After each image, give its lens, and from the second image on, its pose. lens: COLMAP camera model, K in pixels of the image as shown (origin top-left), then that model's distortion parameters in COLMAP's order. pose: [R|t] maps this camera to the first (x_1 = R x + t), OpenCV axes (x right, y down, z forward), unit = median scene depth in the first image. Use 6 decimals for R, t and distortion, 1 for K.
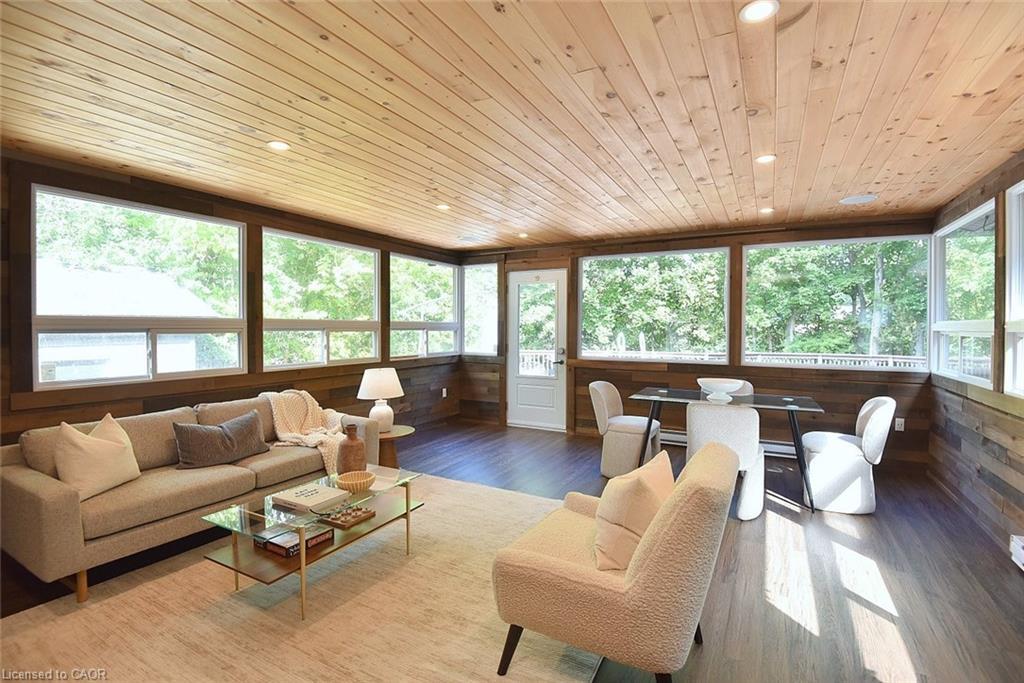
lens RADIAL K [[475.0, 0, 514.2], [0, 475.0, 335.7], [0, 0, 1]] dist [-0.032838, -0.001940]
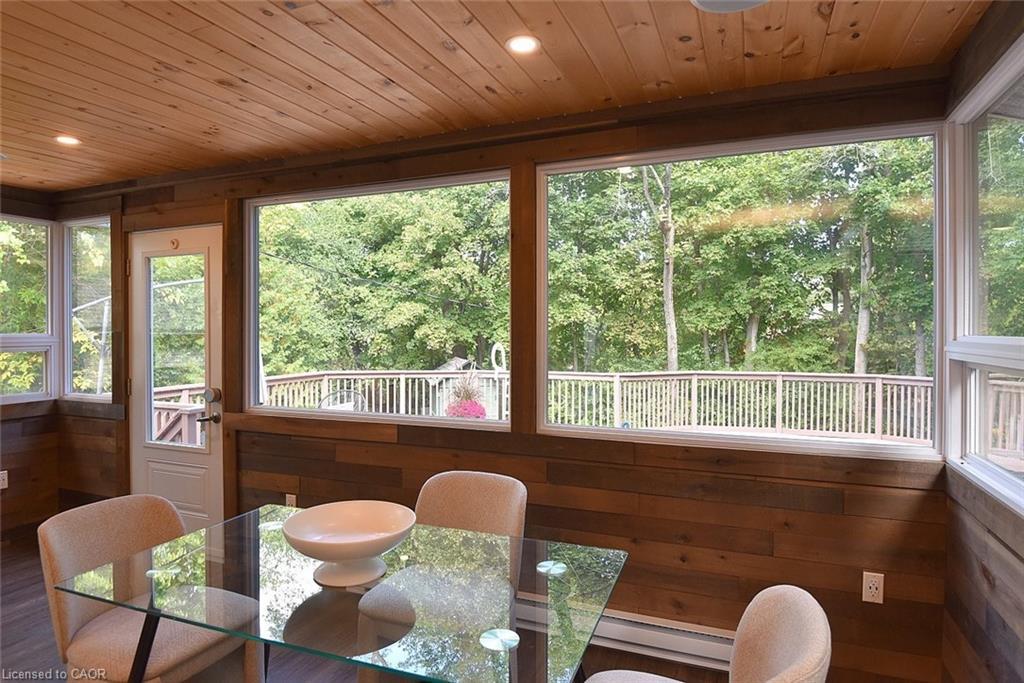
lens RADIAL K [[587.2, 0, 513.5], [0, 587.2, 335.5], [0, 0, 1]] dist [-0.014839, -0.000720]
pose [[0.993865, -0.006189, 0.110425, 0.325961], [0.007002, 0.999951, -0.006974, -0.021141], [-0.110377, 0.007705, 0.993860, 0.369544]]
